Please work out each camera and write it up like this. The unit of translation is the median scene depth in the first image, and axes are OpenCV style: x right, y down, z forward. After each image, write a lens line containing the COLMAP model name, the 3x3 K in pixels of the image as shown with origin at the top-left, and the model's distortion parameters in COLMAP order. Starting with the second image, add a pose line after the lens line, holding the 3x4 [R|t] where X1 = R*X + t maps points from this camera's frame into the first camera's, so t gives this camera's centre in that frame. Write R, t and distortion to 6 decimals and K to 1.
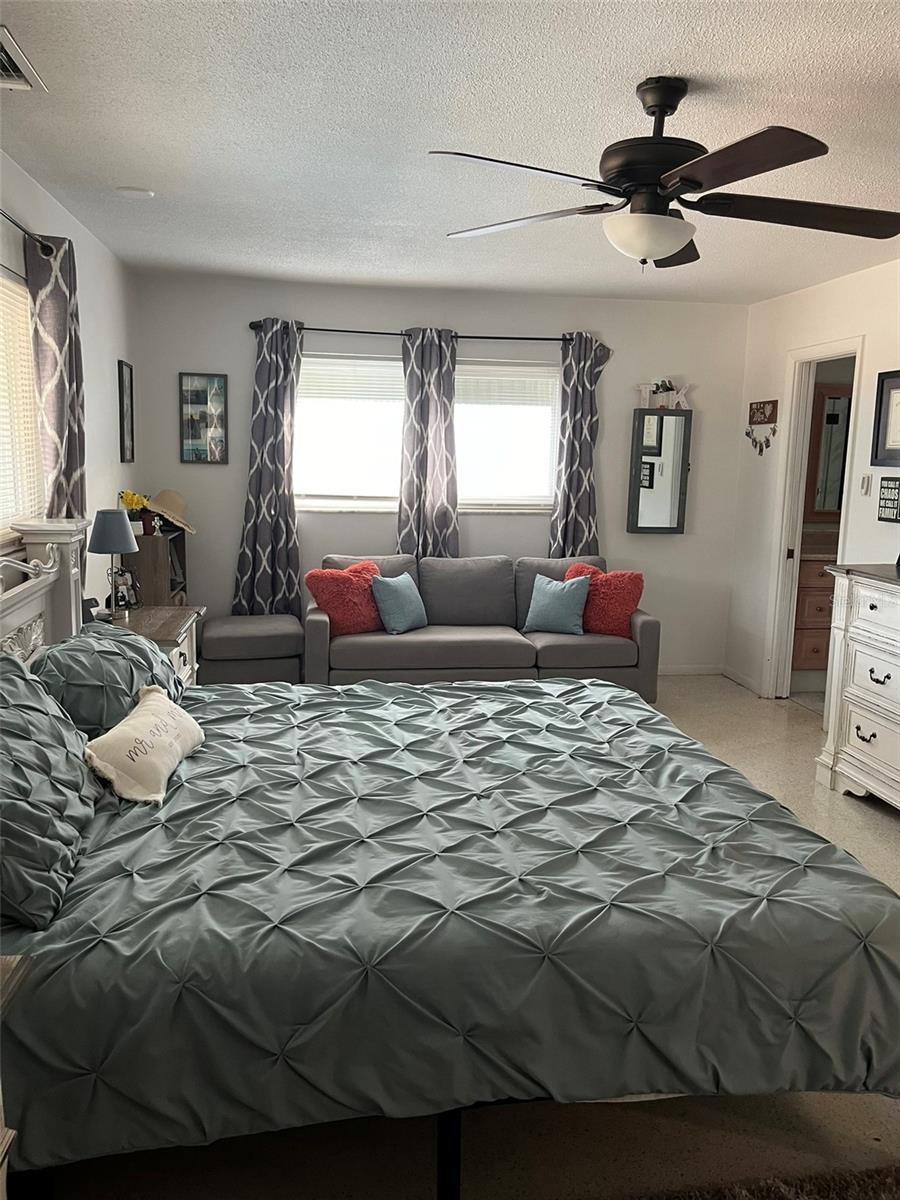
lens RADIAL K [[908.5, 0, 447.7], [0, 908.5, 598.3], [0, 0, 1]] dist [0.059745, -0.093707]
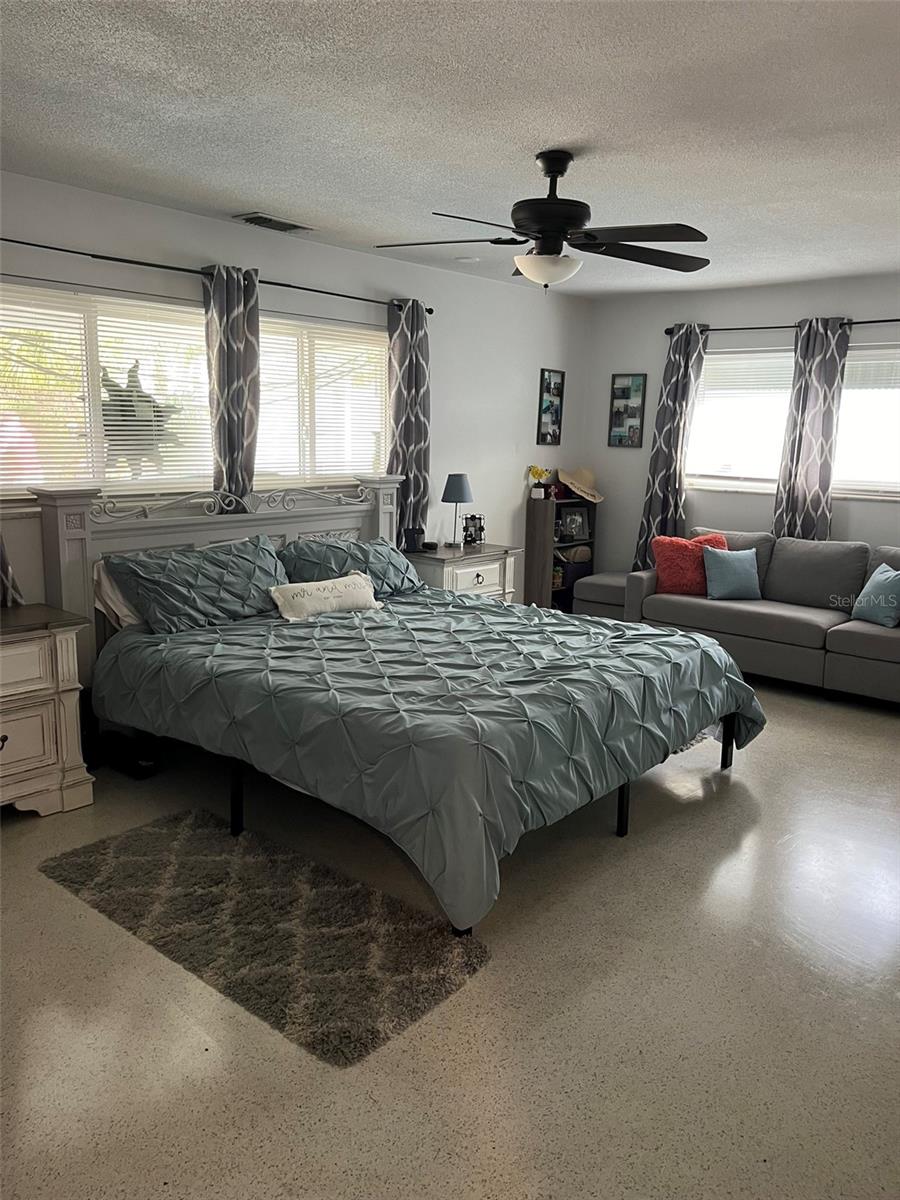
lens RADIAL K [[908.5, 0, 445.7], [0, 908.5, 601.0], [0, 0, 1]] dist [0.059745, -0.093707]
pose [[0.656430, 0.136222, -0.741986, 0.525720], [-0.130906, 0.989209, 0.065798, 0.010002], [0.742942, 0.053938, 0.667179, 0.004747]]
